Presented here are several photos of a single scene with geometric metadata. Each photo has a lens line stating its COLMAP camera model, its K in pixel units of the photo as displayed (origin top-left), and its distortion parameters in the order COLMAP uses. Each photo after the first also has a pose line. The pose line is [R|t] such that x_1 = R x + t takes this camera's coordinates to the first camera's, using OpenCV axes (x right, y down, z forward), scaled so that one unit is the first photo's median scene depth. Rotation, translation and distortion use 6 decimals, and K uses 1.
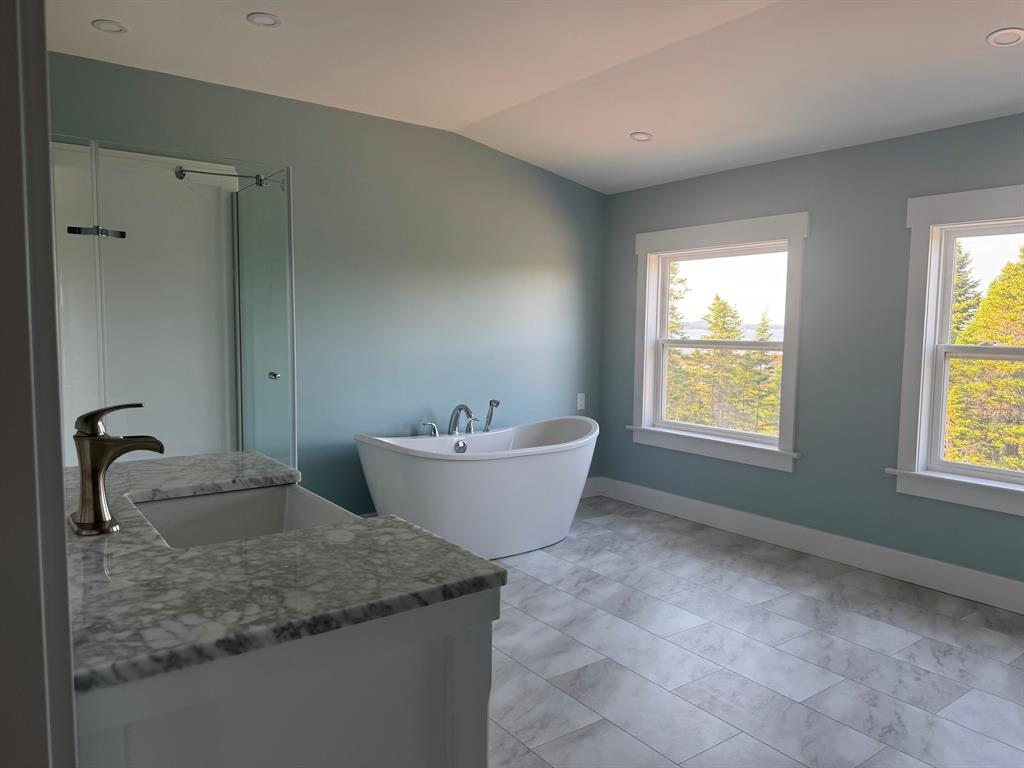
lens RADIAL K [[722.5, 0, 511.2], [0, 722.5, 386.9], [0, 0, 1]] dist [0.009997, -0.016530]
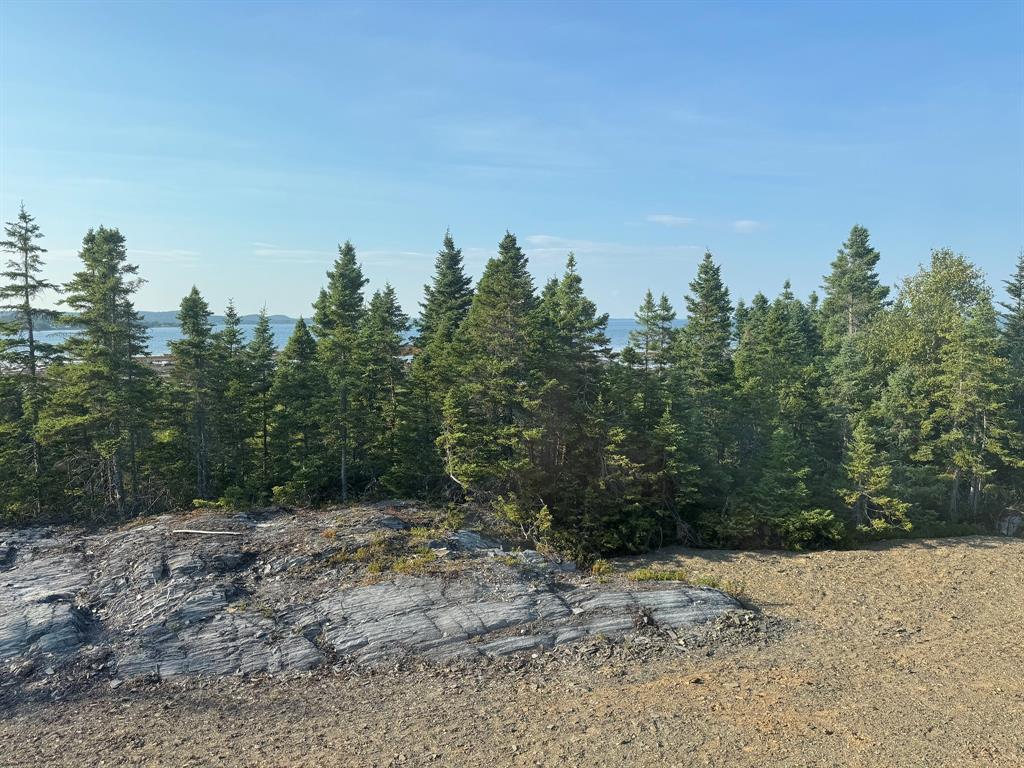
lens RADIAL K [[722.5, 0, 506.8], [0, 722.5, 384.8], [0, 0, 1]] dist [0.009997, -0.016530]
pose [[0.822233, -0.064161, 0.565522, 0.145090], [0.062228, 0.997803, 0.022730, -0.022828], [-0.565738, 0.016502, 0.824420, 0.190715]]
